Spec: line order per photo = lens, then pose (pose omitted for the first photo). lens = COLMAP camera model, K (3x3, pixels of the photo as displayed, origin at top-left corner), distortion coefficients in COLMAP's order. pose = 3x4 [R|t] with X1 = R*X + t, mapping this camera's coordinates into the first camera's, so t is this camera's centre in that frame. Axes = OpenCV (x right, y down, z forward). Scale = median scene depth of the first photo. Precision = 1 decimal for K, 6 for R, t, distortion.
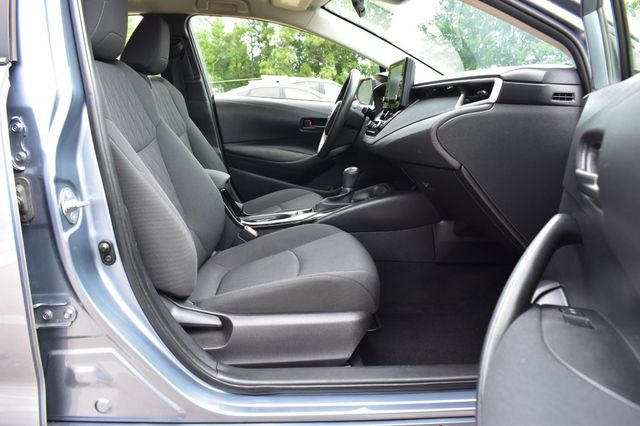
lens RADIAL K [[494.3, 0, 323.6], [0, 494.3, 214.4], [0, 0, 1]] dist [-0.090802, 0.000347]
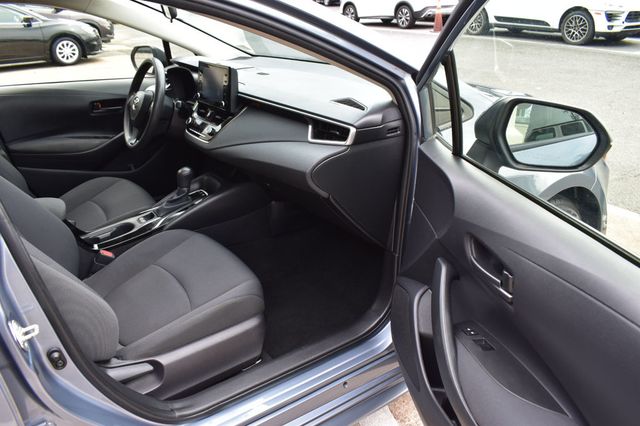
lens RADIAL K [[494.3, 0, 319.3], [0, 494.3, 213.9], [0, 0, 1]] dist [-0.090802, 0.000347]
pose [[0.849070, -0.232010, 0.474607, -0.293888], [0.124182, 0.960881, 0.247562, -0.302781], [-0.513477, -0.151260, 0.844666, -0.064256]]
